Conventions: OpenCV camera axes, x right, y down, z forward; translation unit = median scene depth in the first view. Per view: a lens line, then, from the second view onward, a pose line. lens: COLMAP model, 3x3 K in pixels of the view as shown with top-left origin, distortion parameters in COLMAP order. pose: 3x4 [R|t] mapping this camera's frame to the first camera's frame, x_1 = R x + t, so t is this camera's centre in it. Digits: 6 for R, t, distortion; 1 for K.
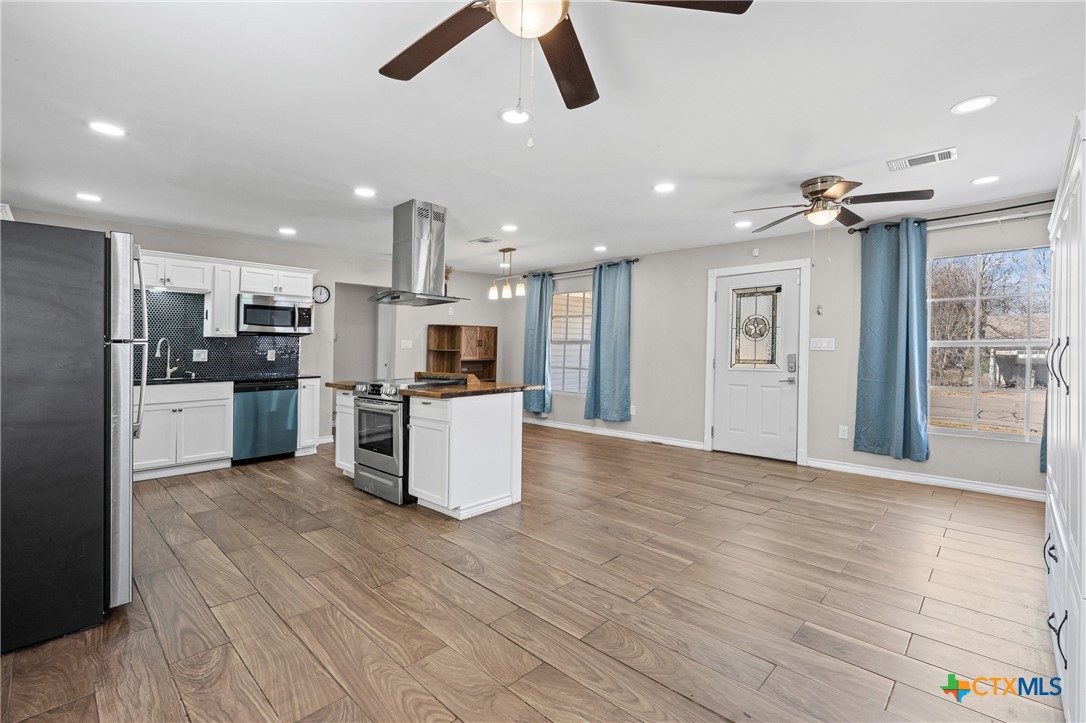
lens RADIAL K [[484.5, 0, 550.0], [0, 484.5, 354.0], [0, 0, 1]] dist [0.001324, 0.000047]
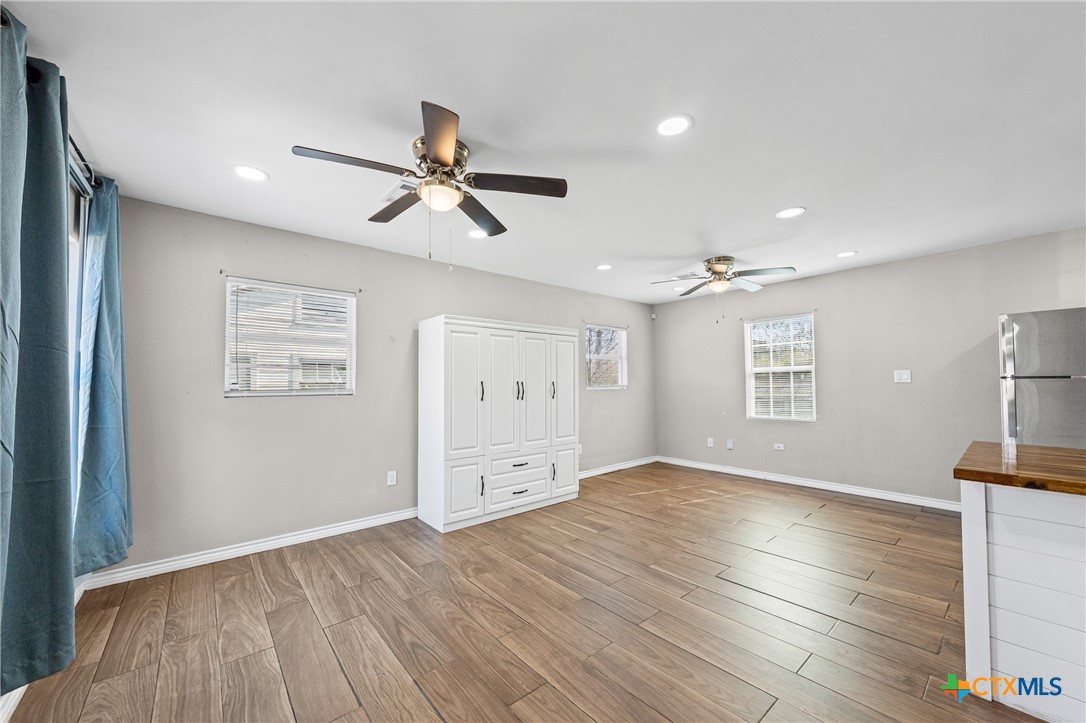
lens RADIAL K [[405.3, 0, 541.2], [0, 405.3, 369.2], [0, 0, 1]] dist [0.001595, -0.000213]
pose [[-0.994340, 0.013870, 0.105332, 0.234851], [0.010653, 0.999461, -0.031041, -0.011324], [-0.105706, -0.029743, -0.993953, 1.066190]]
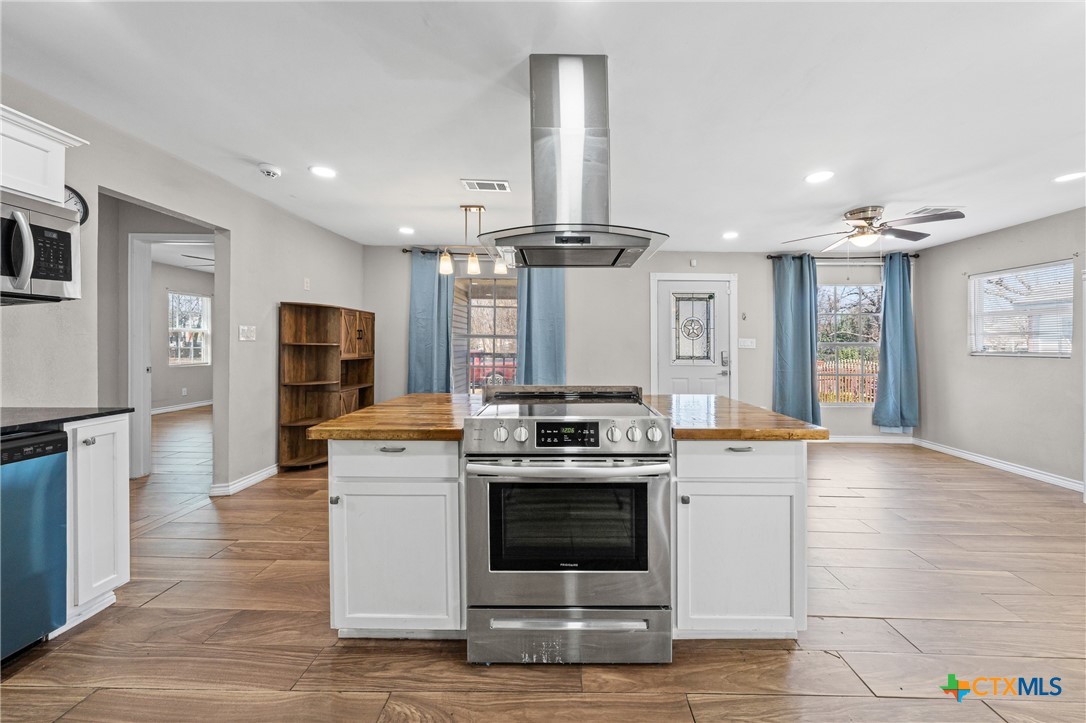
lens RADIAL K [[393.3, 0, 557.0], [0, 393.3, 351.3], [0, 0, 1]] dist [-0.000502, -0.000157]
pose [[0.728252, -0.000862, 0.685309, -0.464437], [-0.003587, 0.999981, 0.005069, -0.002978], [-0.685301, -0.006149, 0.728234, 0.552740]]
